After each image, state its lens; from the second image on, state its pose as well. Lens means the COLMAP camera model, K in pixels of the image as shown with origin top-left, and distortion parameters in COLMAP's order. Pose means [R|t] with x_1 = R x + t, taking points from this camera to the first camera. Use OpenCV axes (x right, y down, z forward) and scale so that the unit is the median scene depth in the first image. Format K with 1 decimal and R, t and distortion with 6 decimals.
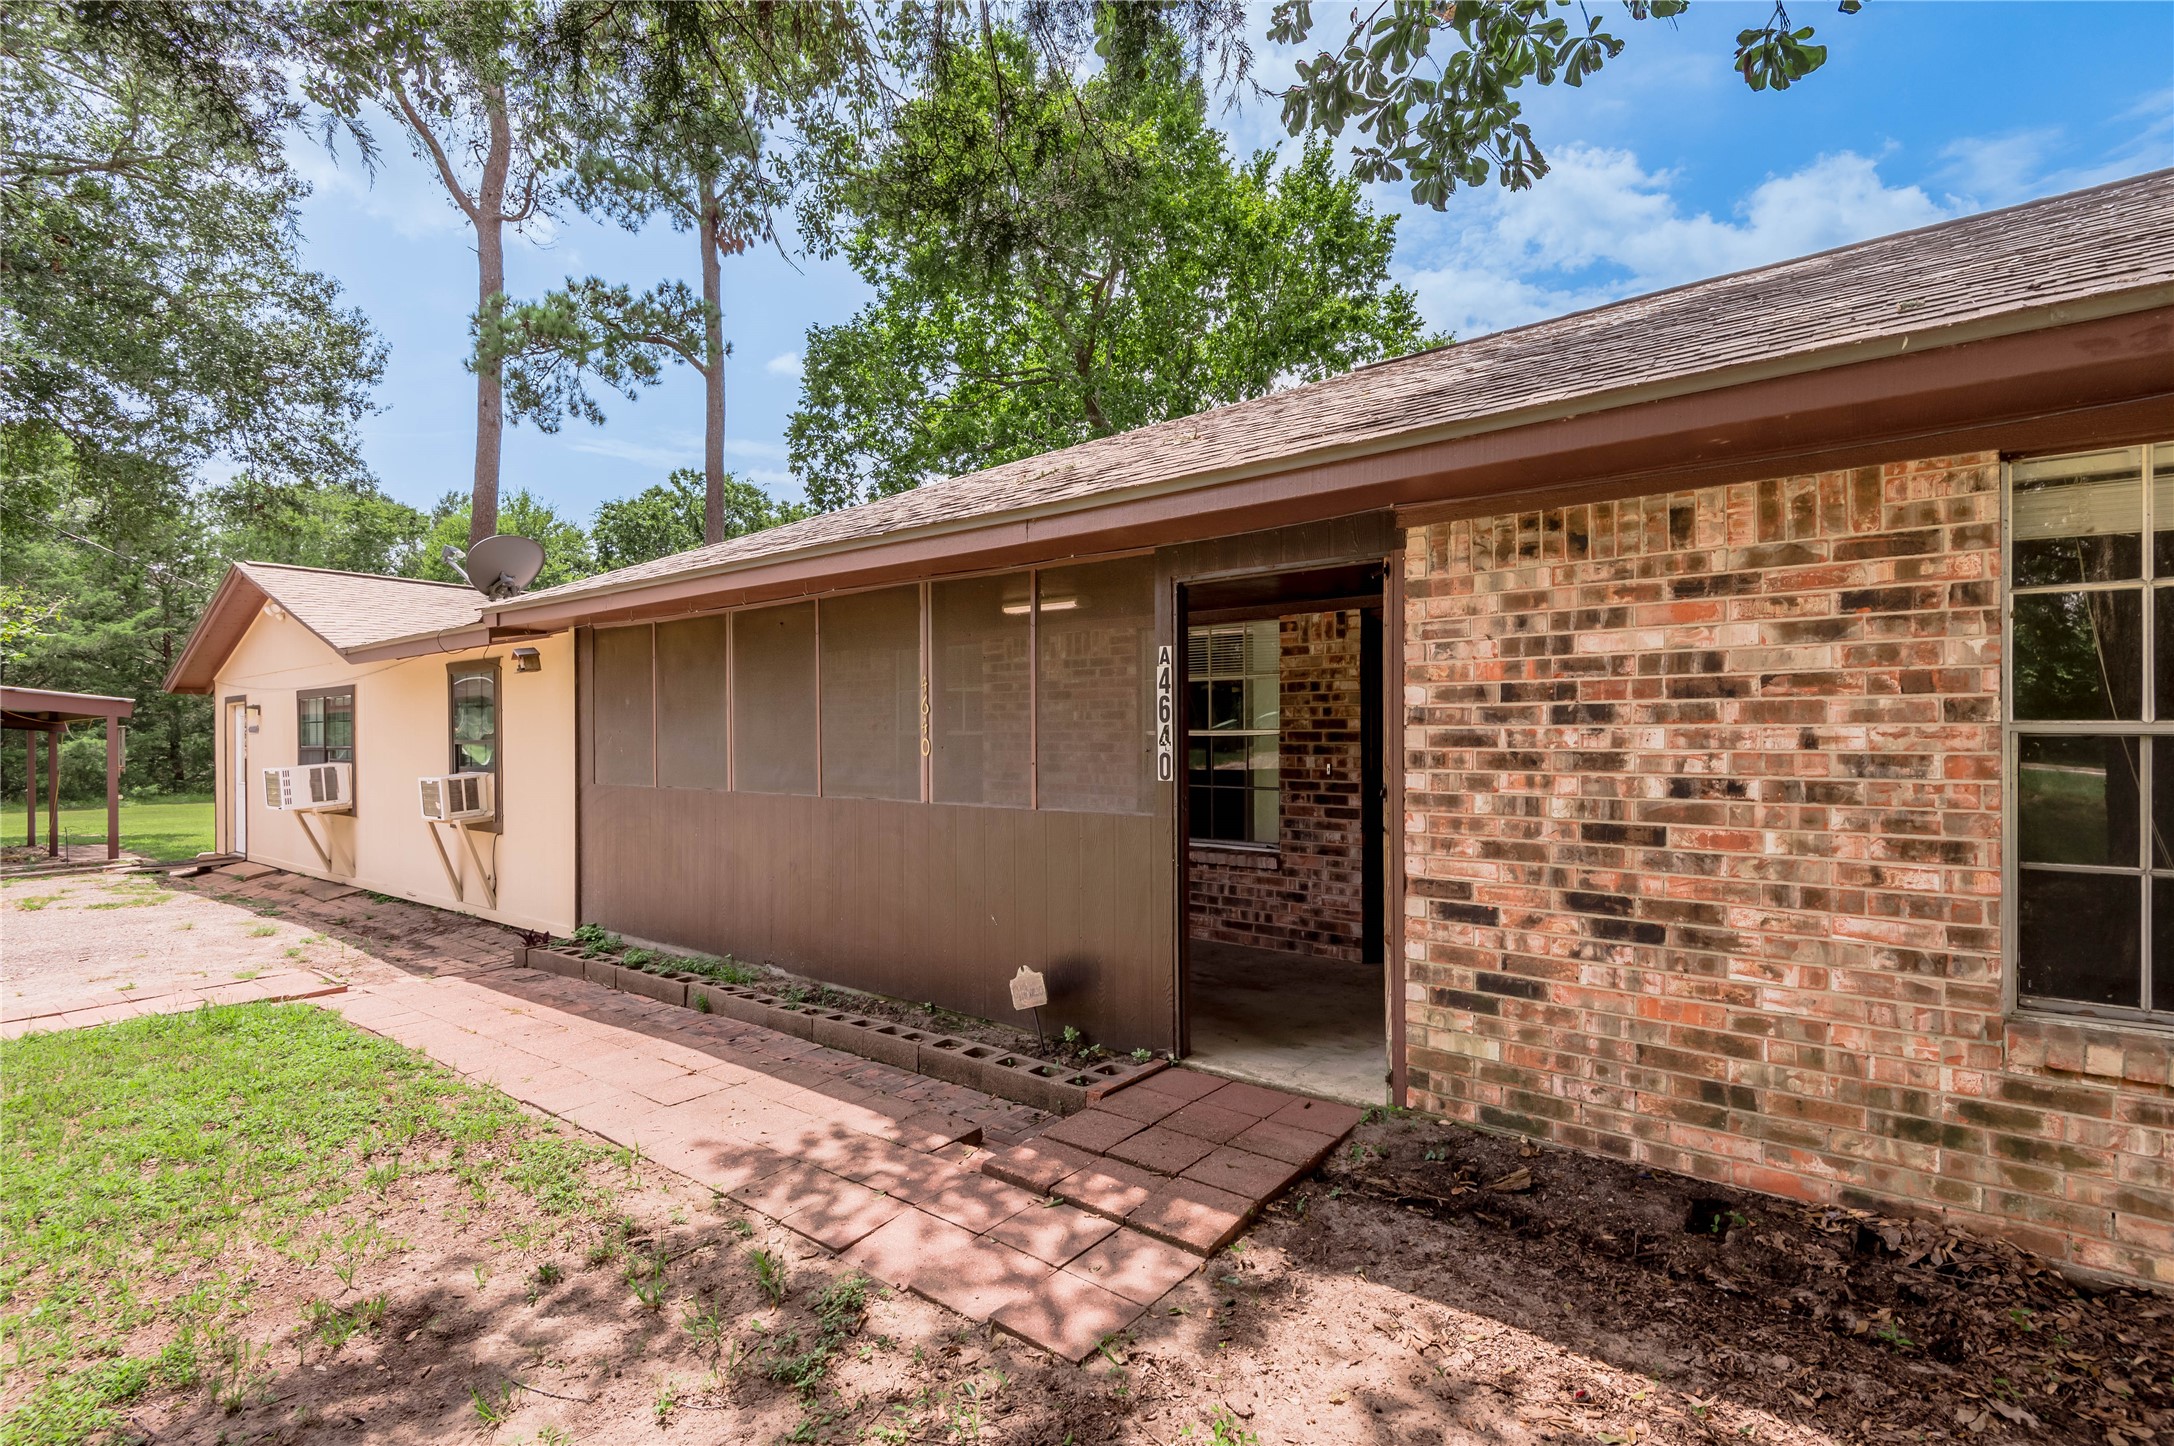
lens RADIAL K [[1000.3, 0, 1086.9], [0, 1000.3, 742.0], [0, 0, 1]] dist [0.023367, -0.013082]
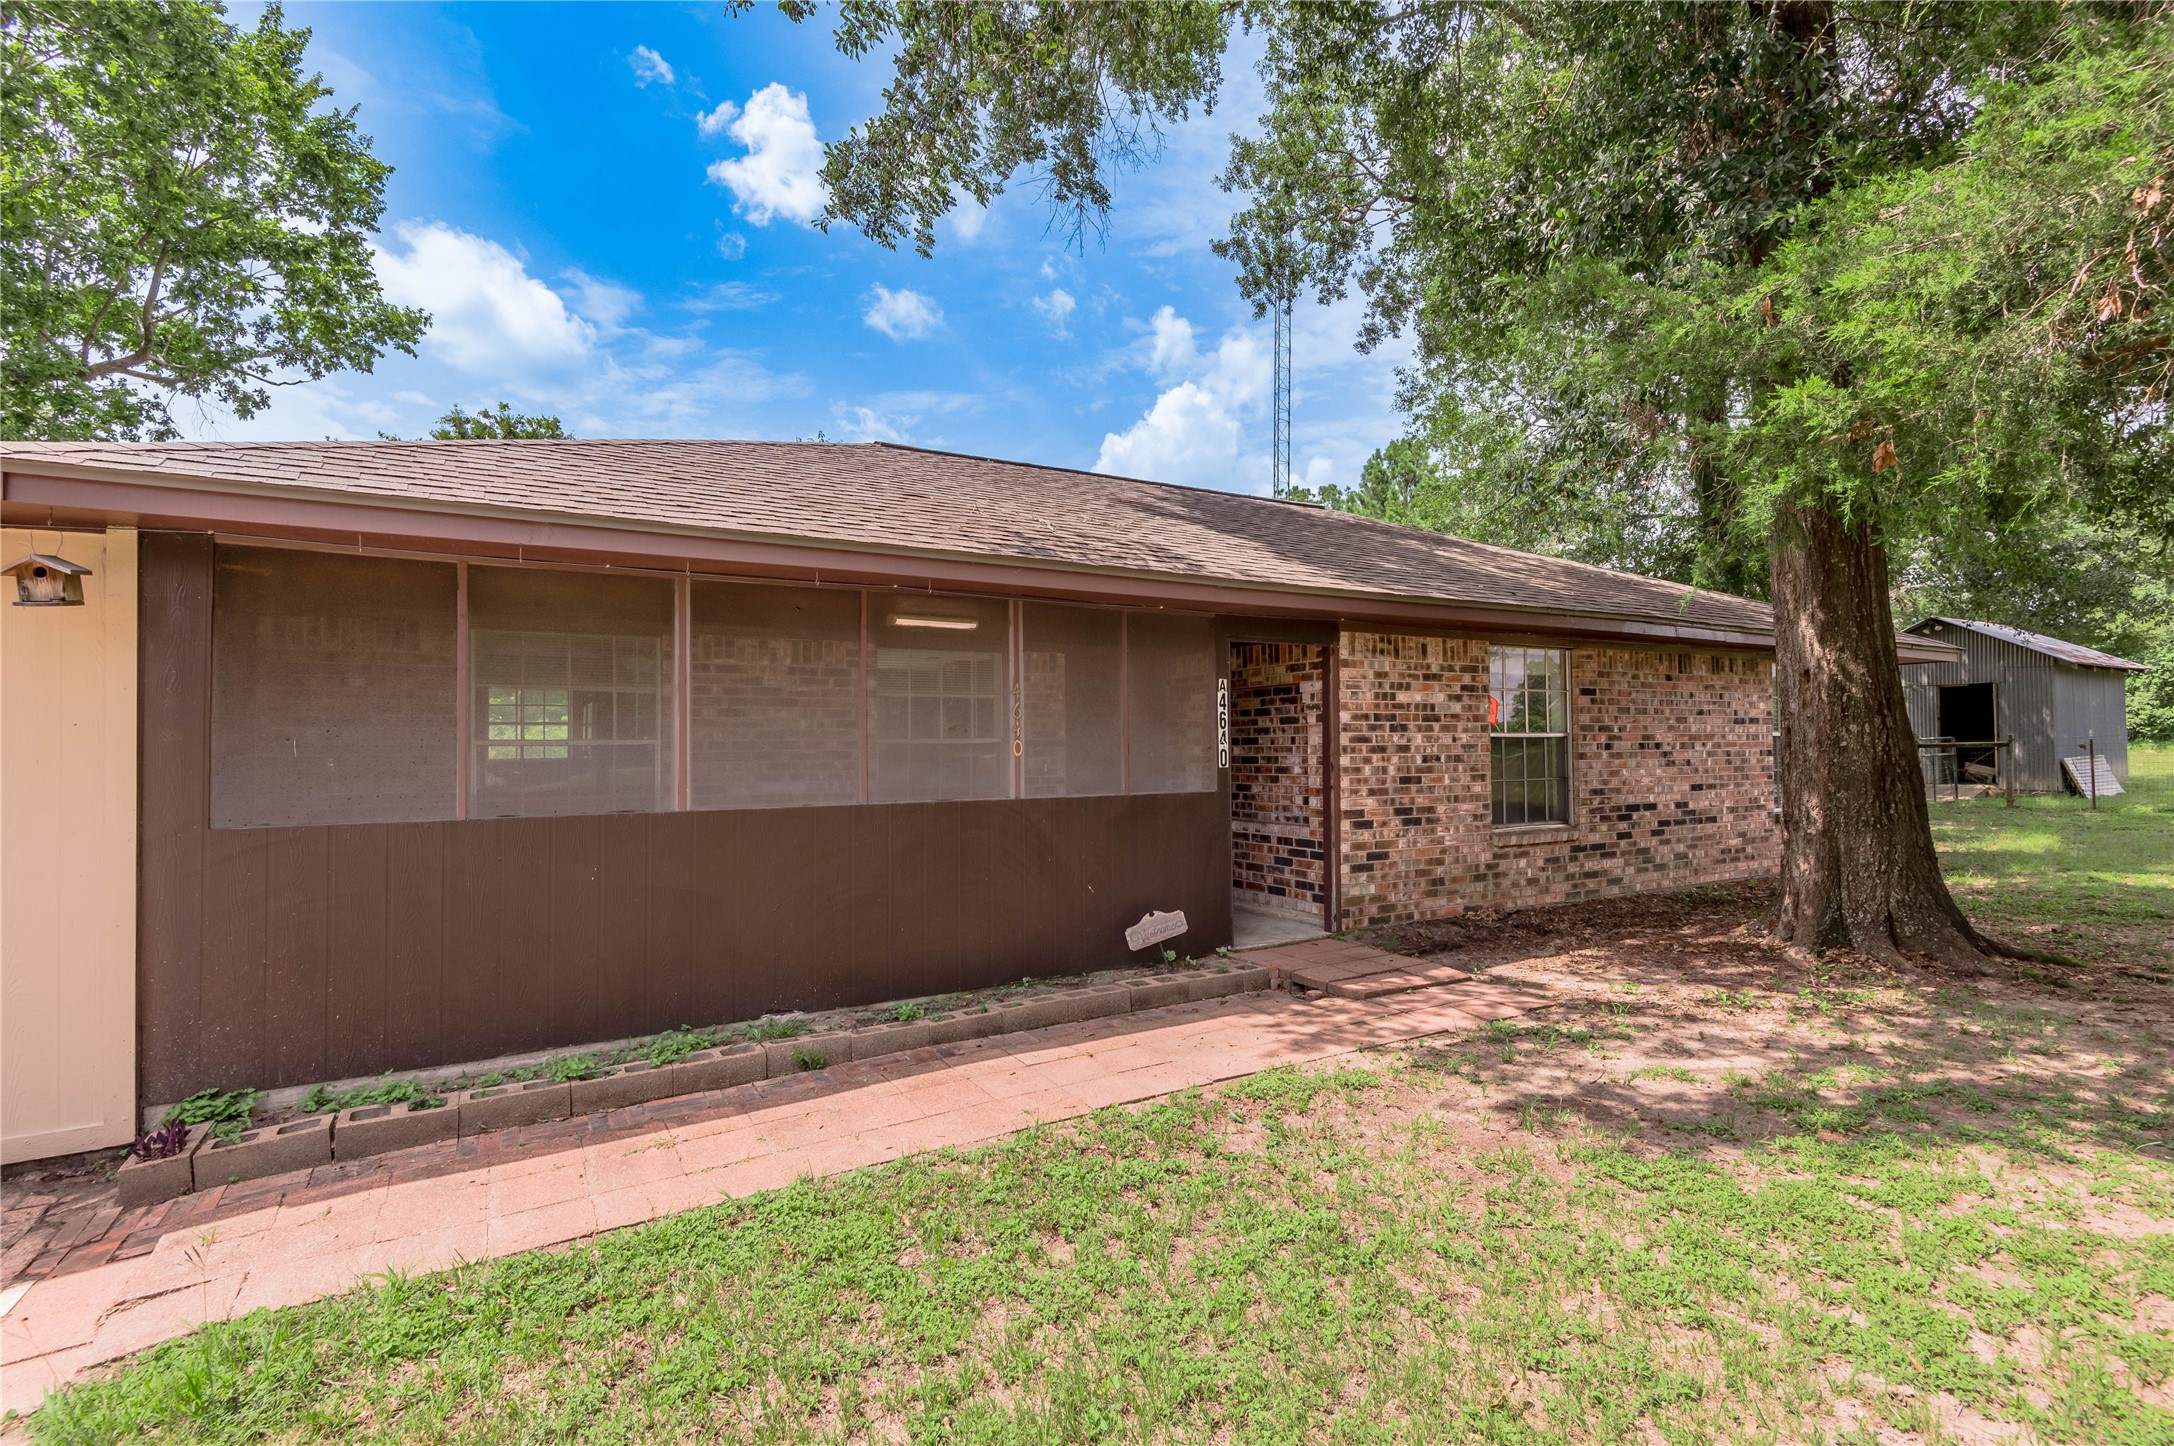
lens RADIAL K [[1015.5, 0, 1070.8], [0, 1015.5, 712.5], [0, 0, 1]] dist [0.016310, -0.000188]
pose [[0.371628, 0.025748, 0.928024, -1.858622], [0.010099, 0.999444, -0.031773, 0.002657], [-0.928327, 0.021180, 0.371162, 0.819023]]
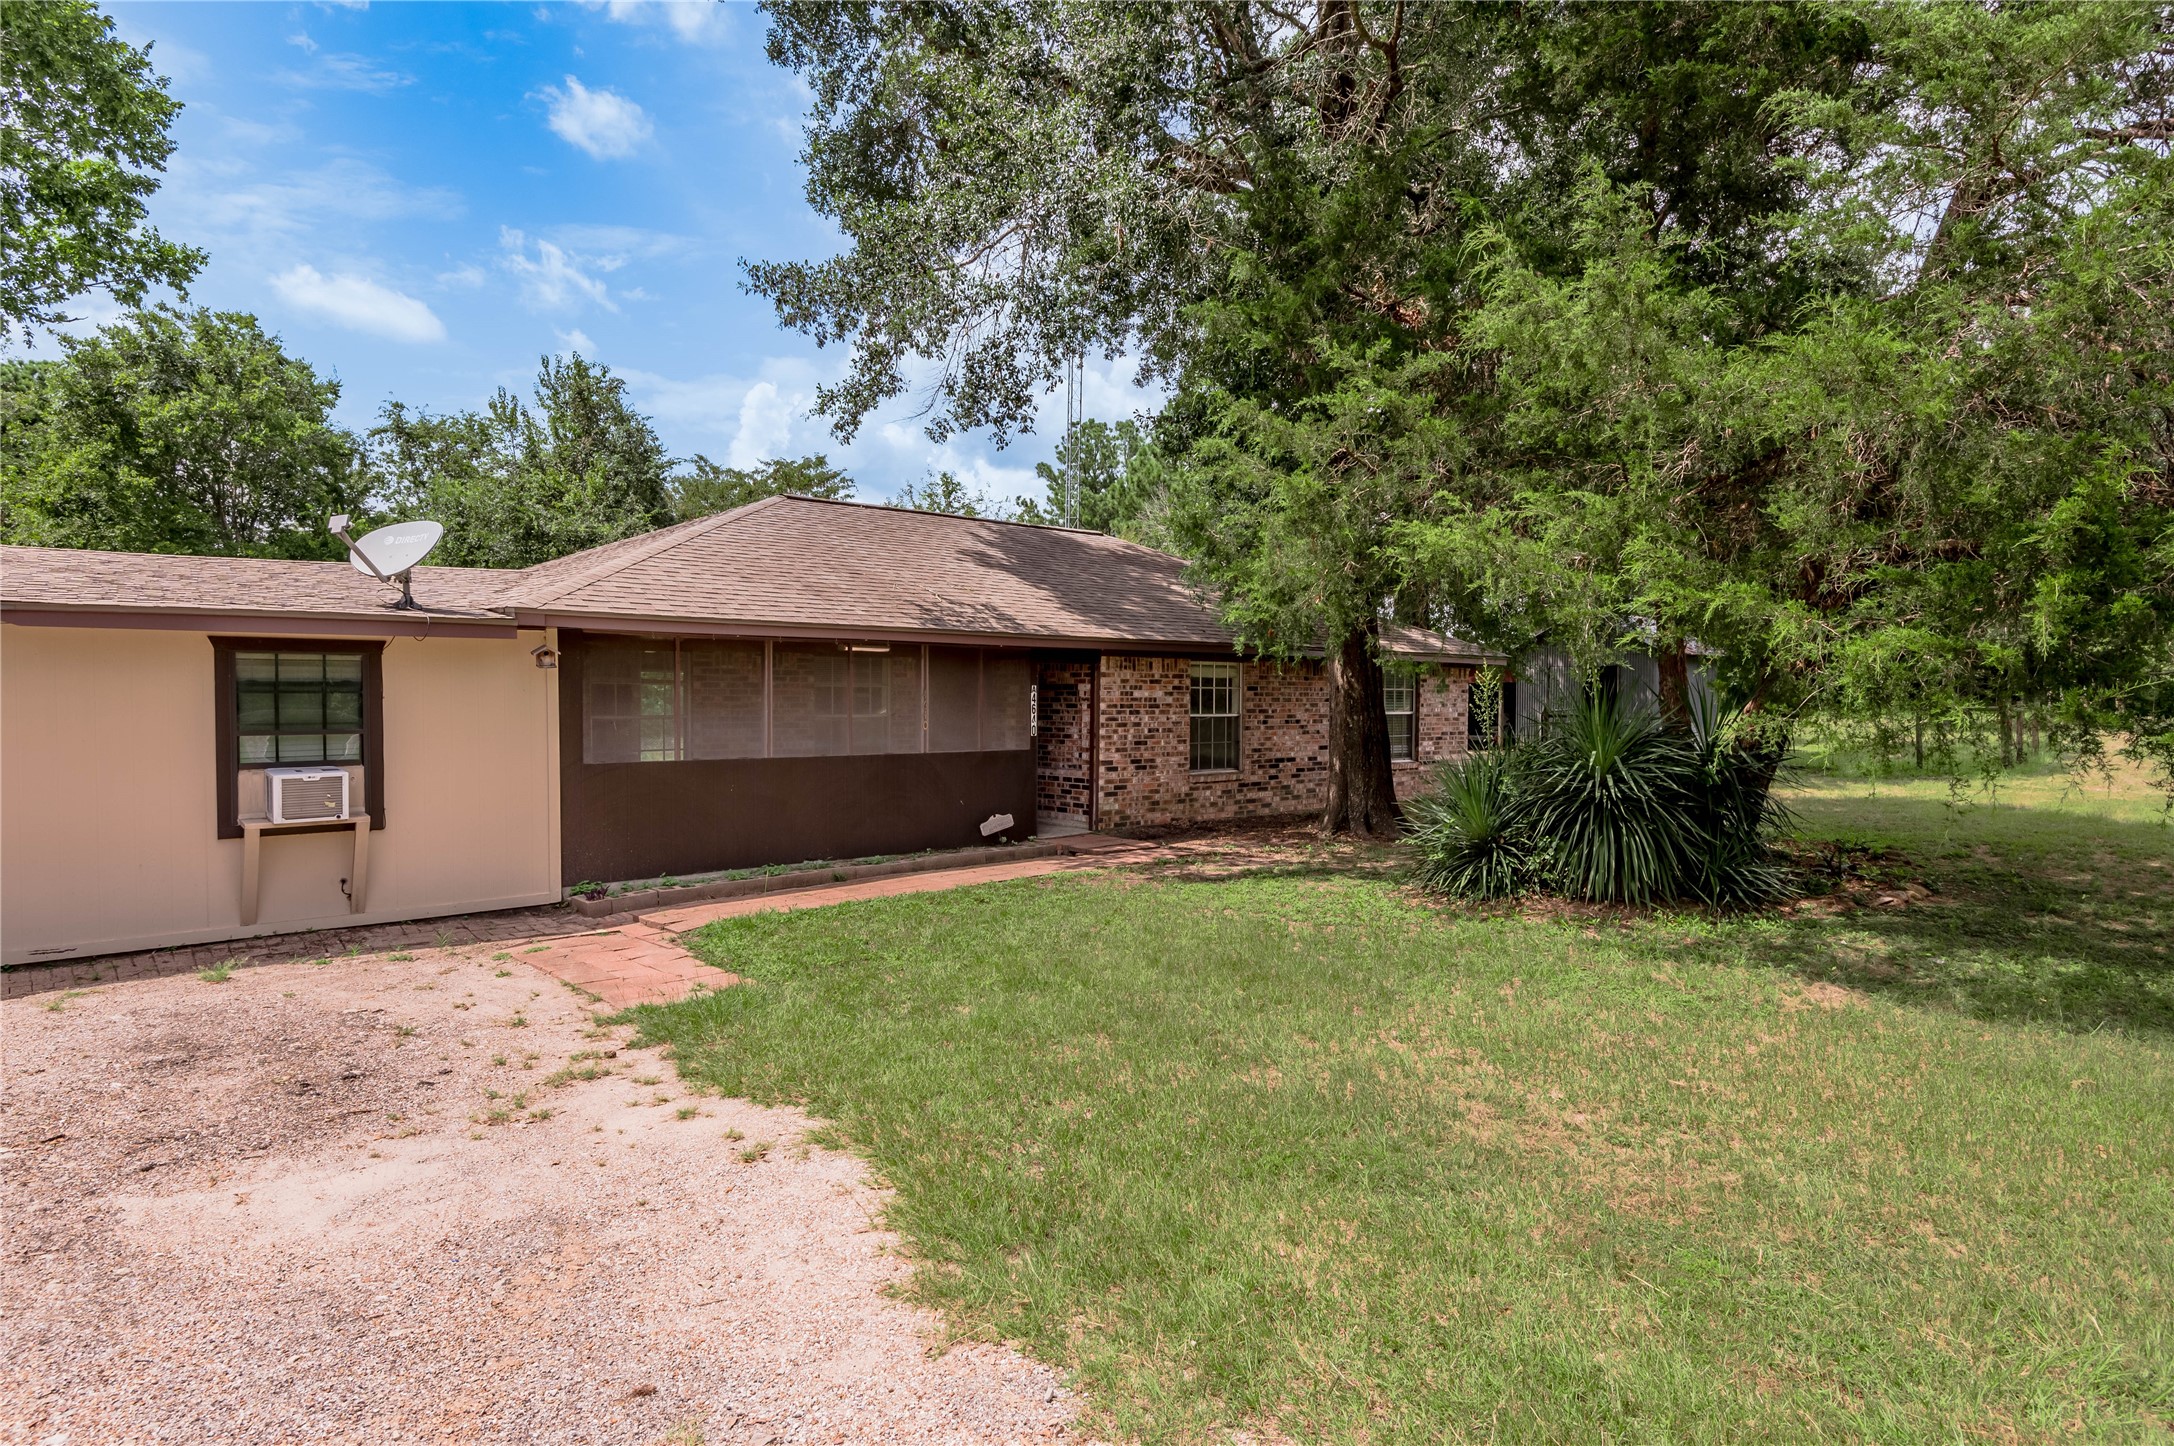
lens RADIAL K [[1237.2, 0, 1085.2], [0, 1237.2, 686.8], [0, 0, 1]] dist [-0.004376, -0.000794]
pose [[0.165121, 0.004642, 0.986262, -4.084172], [-0.003599, 0.999985, -0.004104, -0.102069], [-0.986267, -0.002872, 0.165136, 0.401486]]
